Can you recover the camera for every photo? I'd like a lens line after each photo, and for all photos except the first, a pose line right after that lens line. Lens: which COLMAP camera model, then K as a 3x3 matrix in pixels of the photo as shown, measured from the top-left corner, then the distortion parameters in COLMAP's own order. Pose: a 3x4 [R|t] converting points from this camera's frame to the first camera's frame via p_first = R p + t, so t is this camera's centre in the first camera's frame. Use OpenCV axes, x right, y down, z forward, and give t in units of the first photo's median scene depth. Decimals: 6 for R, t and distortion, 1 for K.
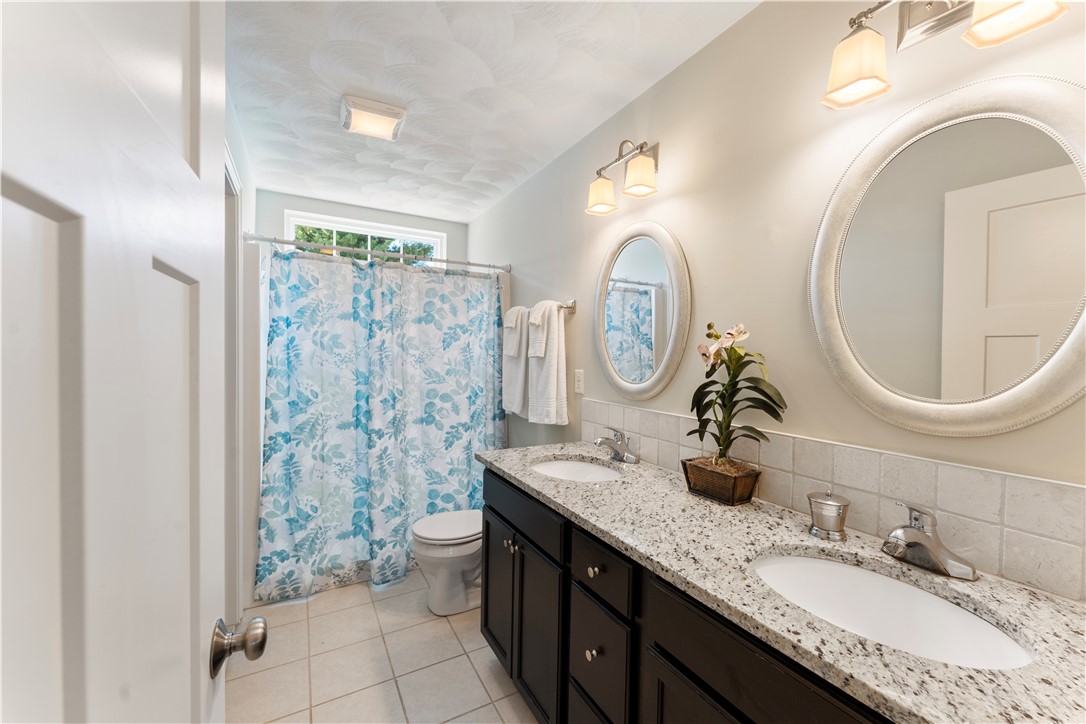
lens RADIAL K [[438.6, 0, 543.8], [0, 438.6, 359.6], [0, 0, 1]] dist [-0.003609, 0.000398]
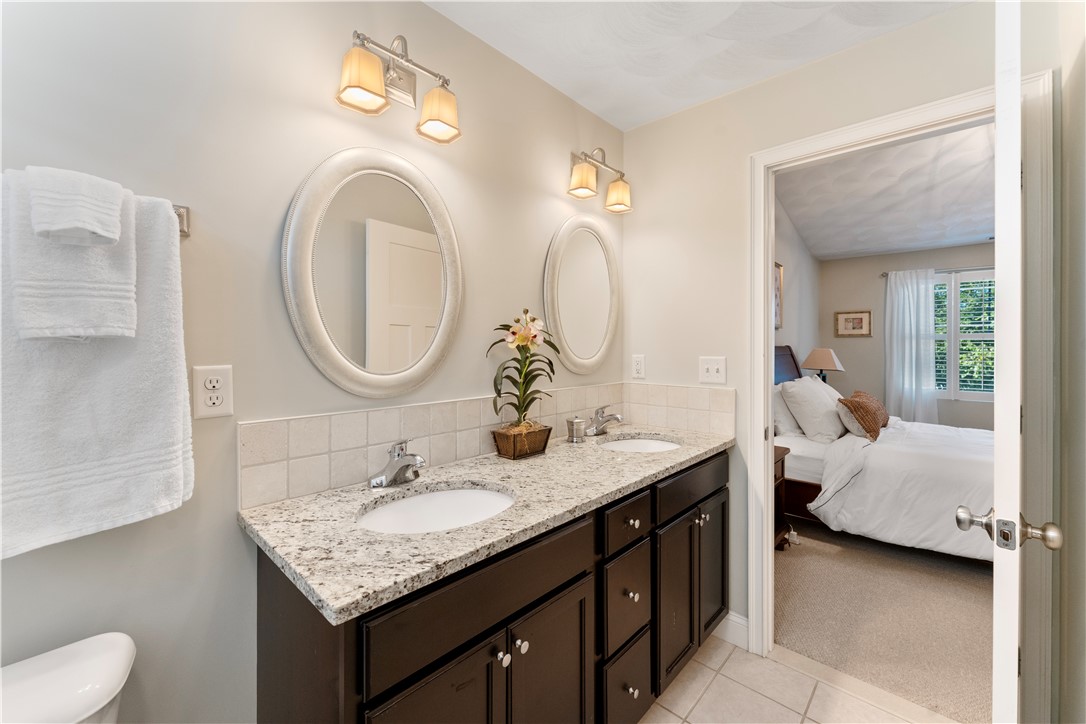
lens RADIAL K [[438.6, 0, 532.2], [0, 438.6, 356.0], [0, 0, 1]] dist [-0.003609, 0.000398]
pose [[-0.300909, -0.023338, 0.953367, -0.916341], [0.017901, 0.999386, 0.030115, 0.012100], [-0.953485, 0.026128, -0.300307, 1.653167]]
